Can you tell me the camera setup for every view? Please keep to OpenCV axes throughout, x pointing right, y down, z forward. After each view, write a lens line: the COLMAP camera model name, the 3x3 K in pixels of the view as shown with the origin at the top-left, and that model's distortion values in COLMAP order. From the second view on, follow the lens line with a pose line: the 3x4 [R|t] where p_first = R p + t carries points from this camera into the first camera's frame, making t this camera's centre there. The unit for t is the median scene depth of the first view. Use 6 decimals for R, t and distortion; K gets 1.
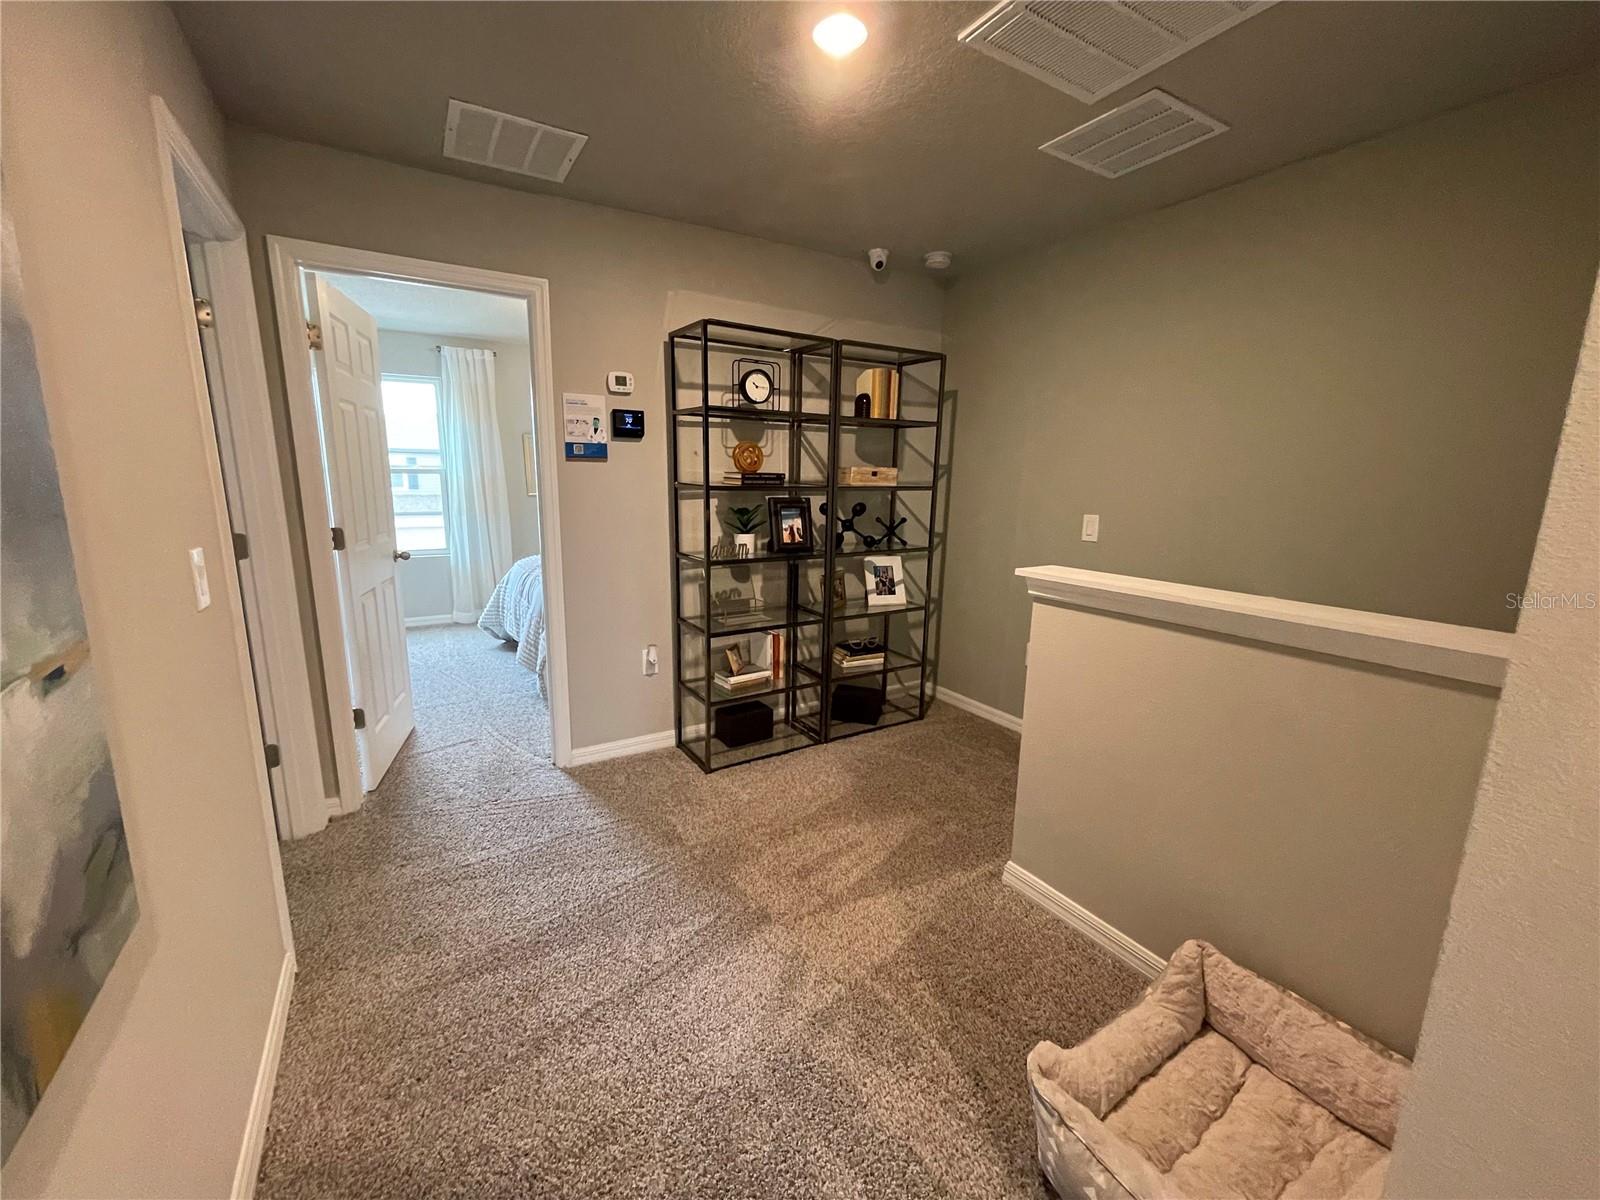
lens RADIAL K [[642.6, 0, 796.0], [0, 642.6, 597.5], [0, 0, 1]] dist [-0.005965, 0.002555]
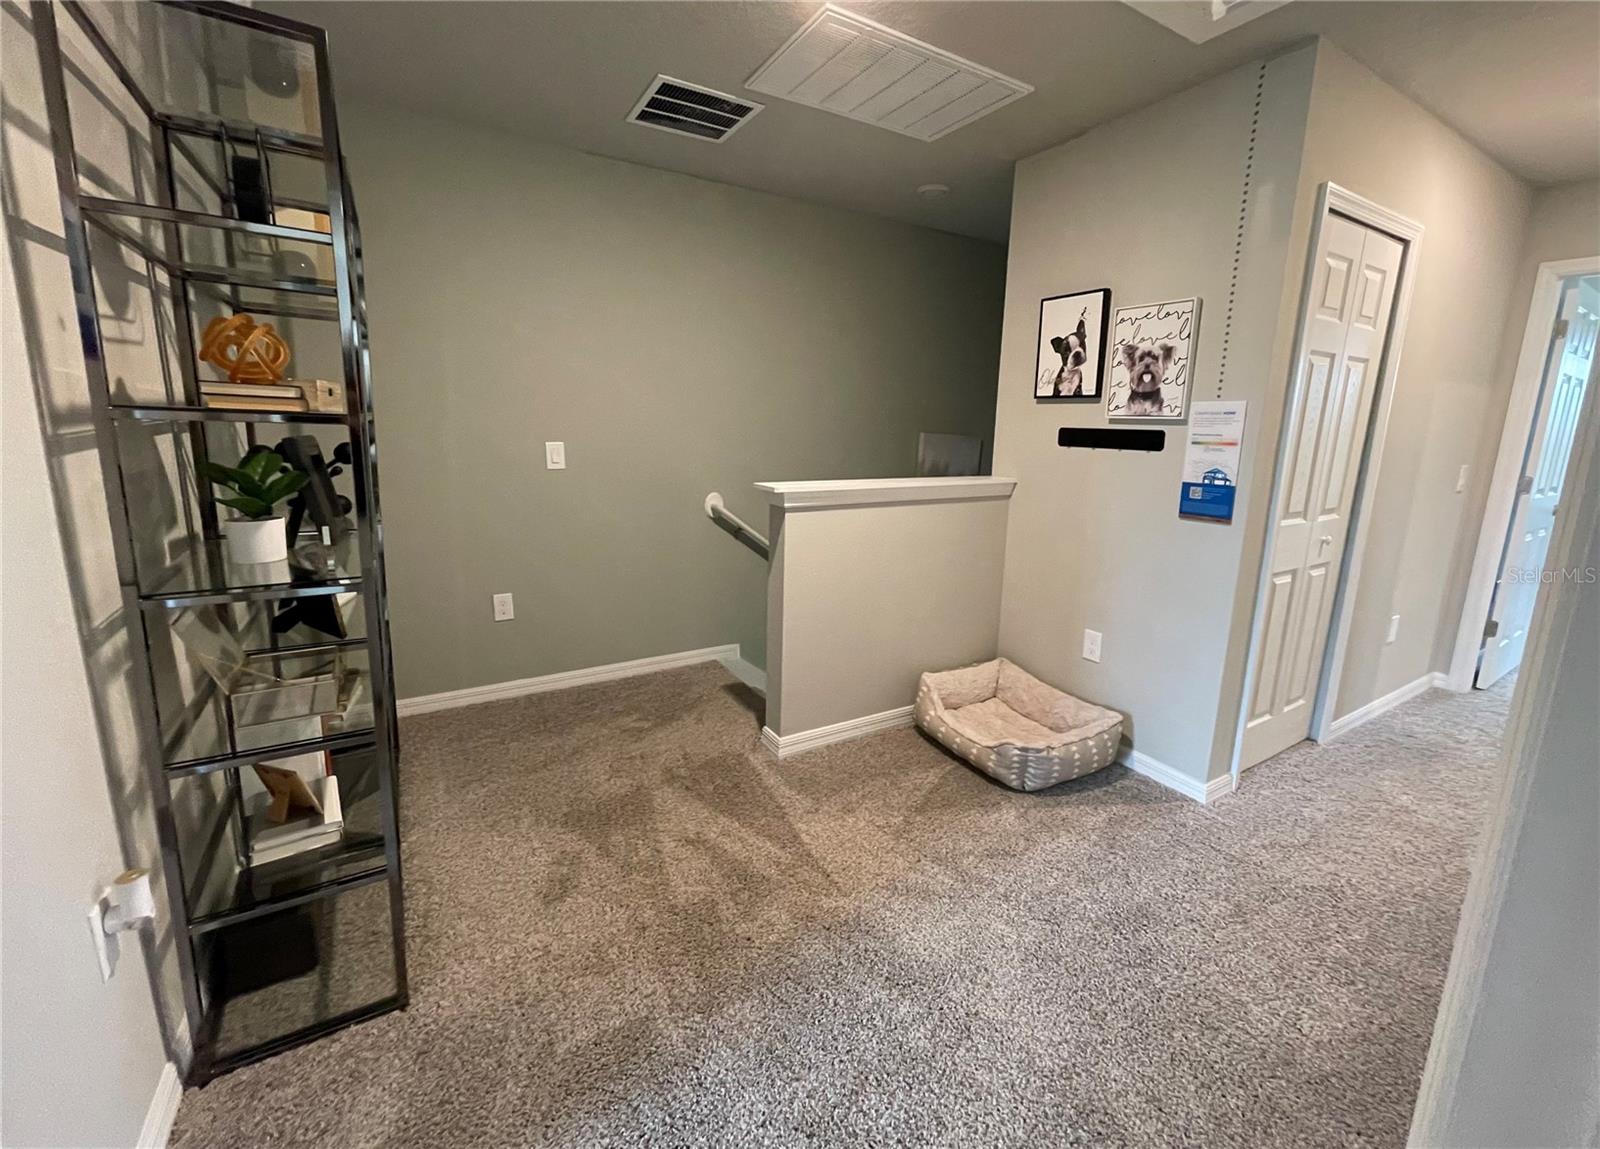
lens RADIAL K [[663.2, 0, 806.0], [0, 663.2, 540.4], [0, 0, 1]] dist [-0.004127, 0.000808]
pose [[-0.001606, -0.191094, 0.981571, -0.783844], [0.163234, 0.968356, 0.188788, -0.156882], [-0.986586, 0.160529, 0.029638, 0.872506]]
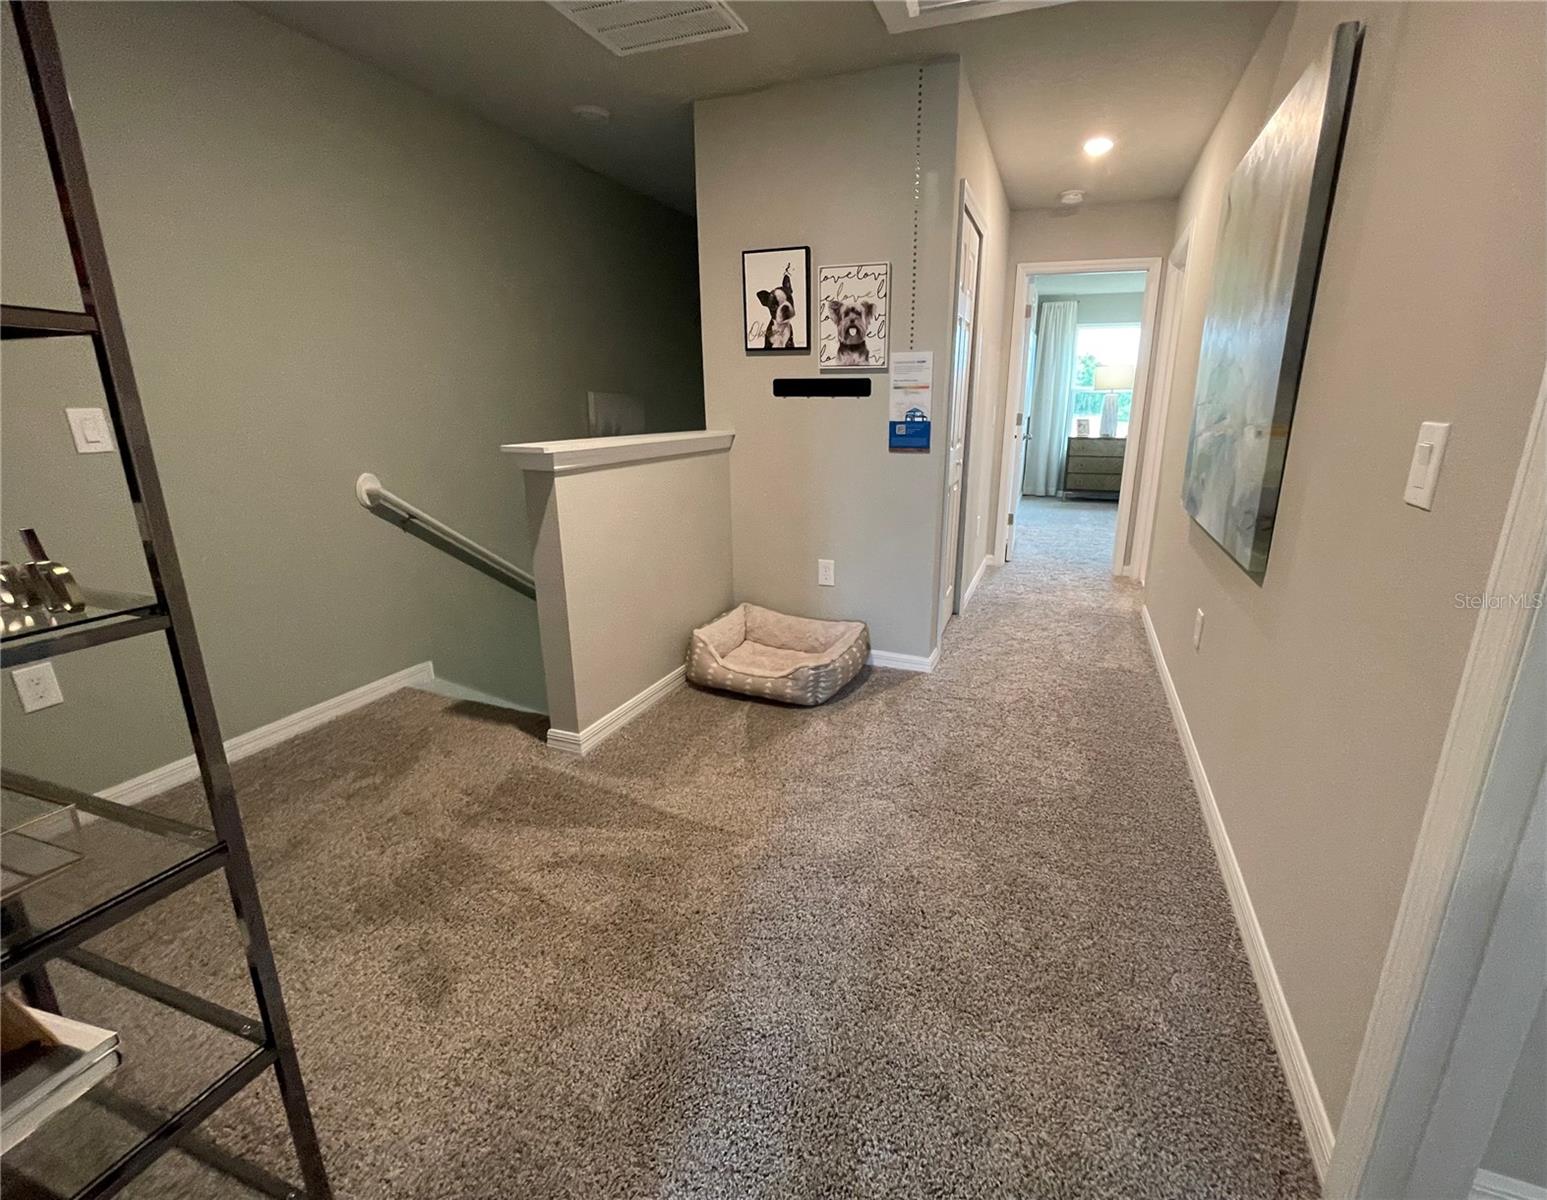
lens RADIAL K [[674.9, 0, 822.9], [0, 674.9, 580.3], [0, 0, 1]] dist [-0.003277, -0.000572]
pose [[-0.631198, -0.214667, 0.745324, -0.680843], [0.133136, 0.916688, 0.376773, -0.176851], [-0.764110, 0.337048, -0.550031, 1.230850]]
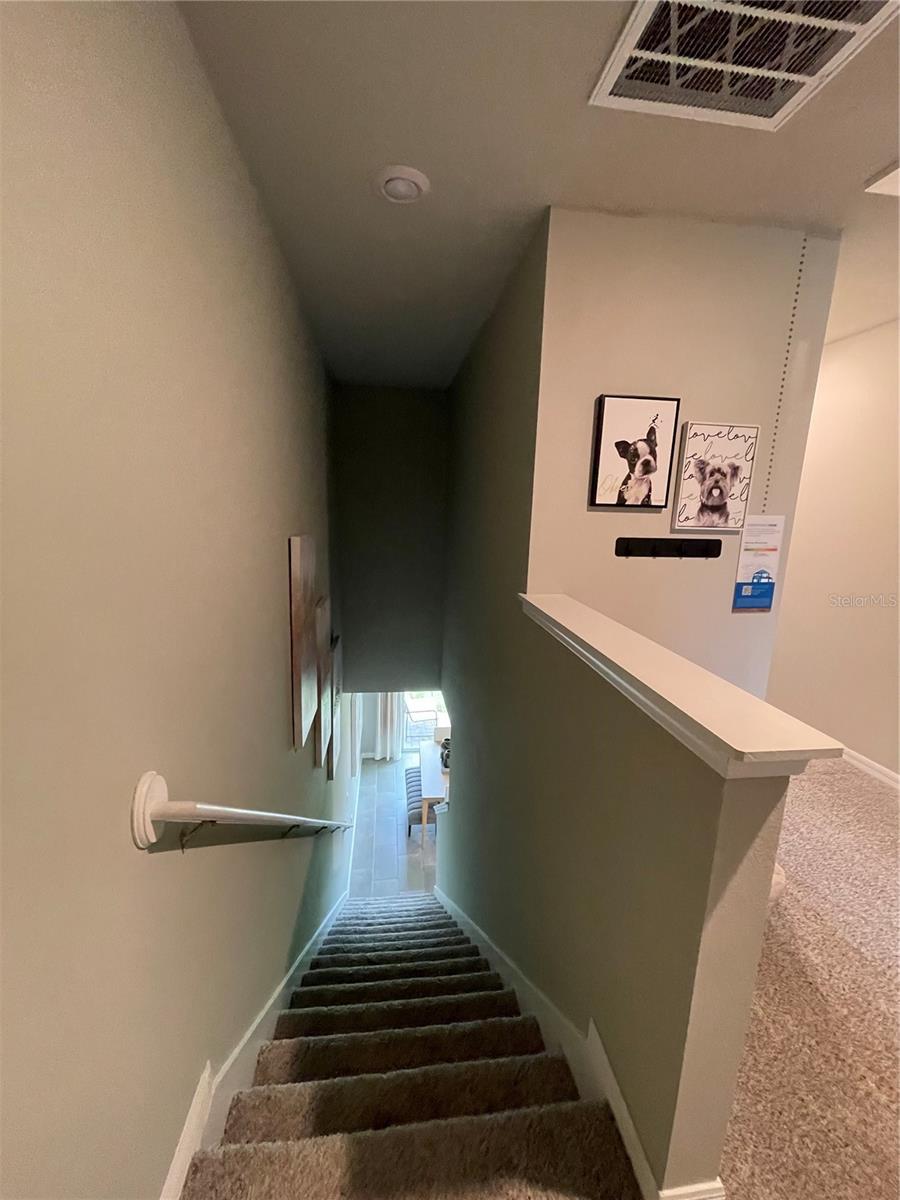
lens RADIAL K [[482.0, 0, 454.8], [0, 482.0, 597.2], [0, 0, 1]] dist [-0.005965, 0.002555]
pose [[-0.913622, -0.117500, 0.389215, 0.455525], [0.036186, 0.930026, 0.365707, -0.281260], [-0.404951, 0.348202, -0.845441, 1.310725]]
